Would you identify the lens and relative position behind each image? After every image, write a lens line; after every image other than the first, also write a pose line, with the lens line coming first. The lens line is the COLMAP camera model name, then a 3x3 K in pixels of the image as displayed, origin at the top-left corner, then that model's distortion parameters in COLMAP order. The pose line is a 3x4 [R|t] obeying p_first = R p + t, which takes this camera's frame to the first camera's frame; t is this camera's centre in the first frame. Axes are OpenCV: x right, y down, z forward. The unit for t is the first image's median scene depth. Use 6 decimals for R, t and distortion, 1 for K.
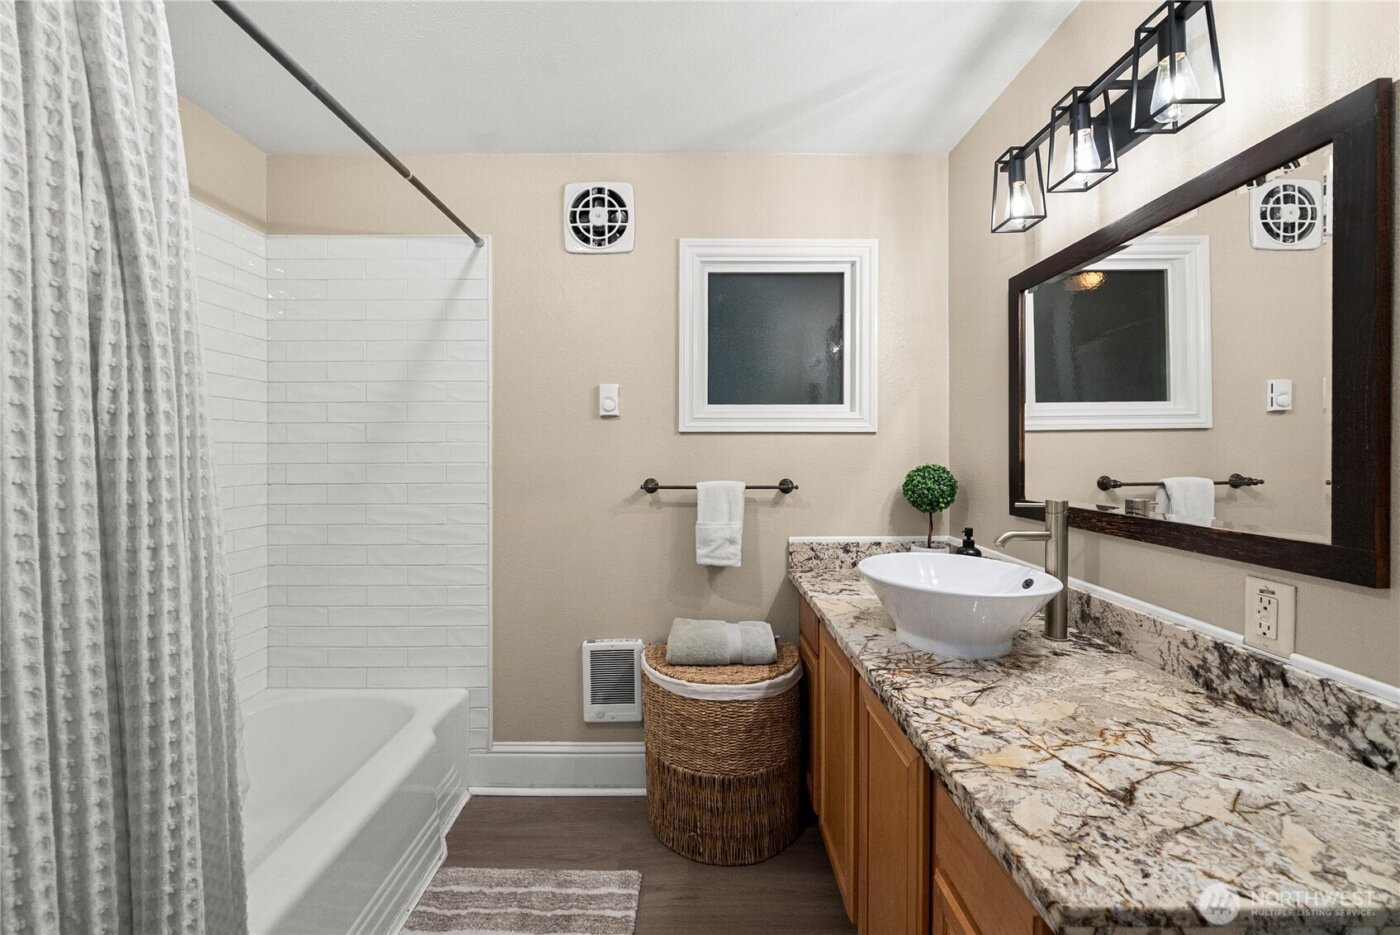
lens RADIAL K [[543.3, 0, 695.1], [0, 543.3, 453.5], [0, 0, 1]] dist [-0.003456, -0.000230]
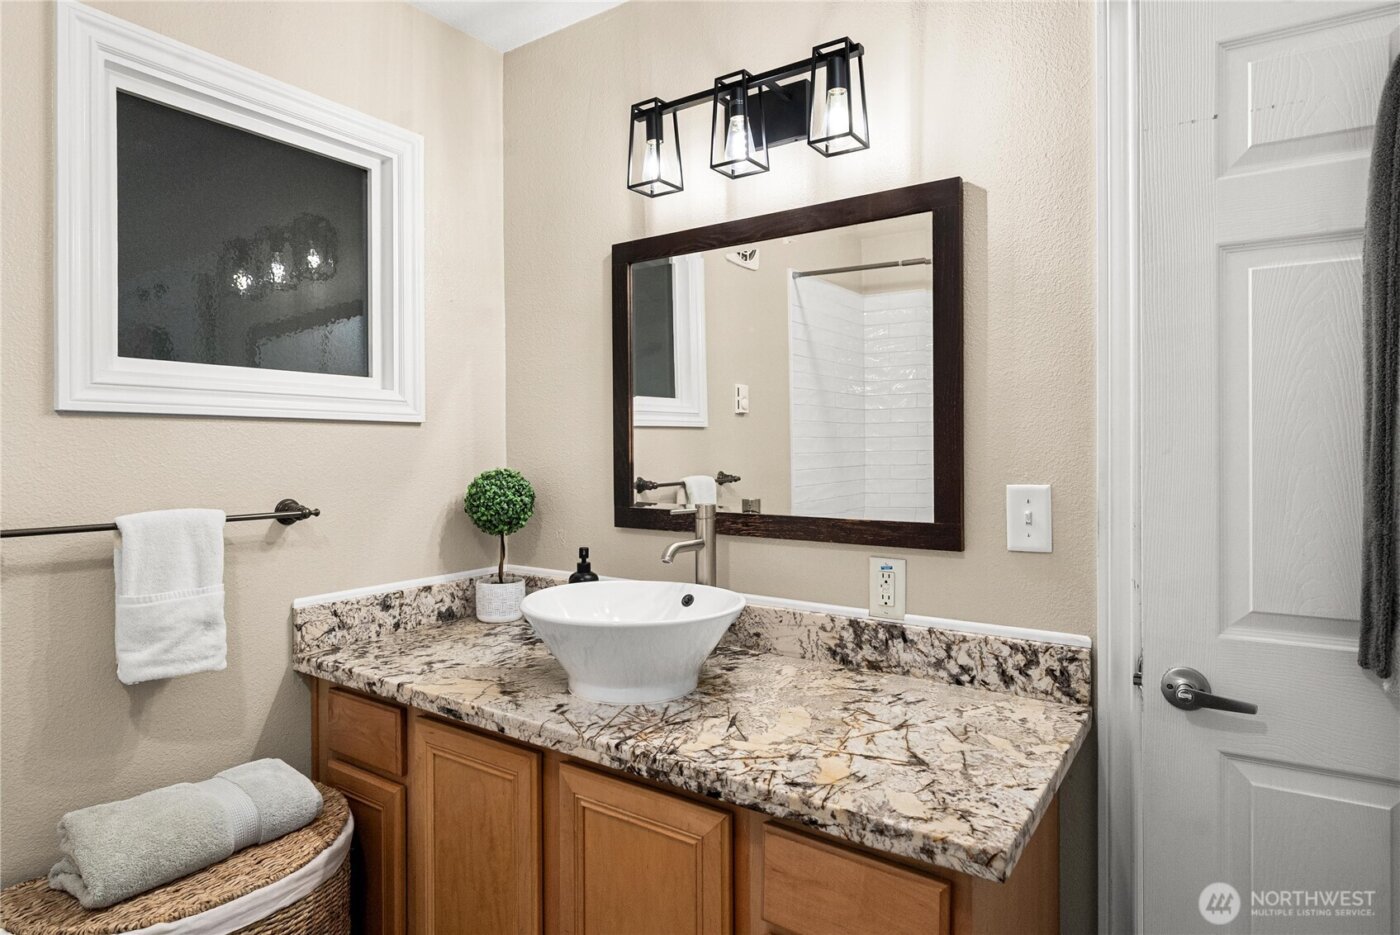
lens RADIAL K [[799.9, 0, 706.0], [0, 799.9, 445.4], [0, 0, 1]] dist [0.004020, -0.000342]
pose [[0.553542, 0.003281, 0.832815, -0.504758], [0.005140, 0.999960, -0.007356, -0.003419], [-0.832806, 0.008353, 0.553503, 0.275823]]
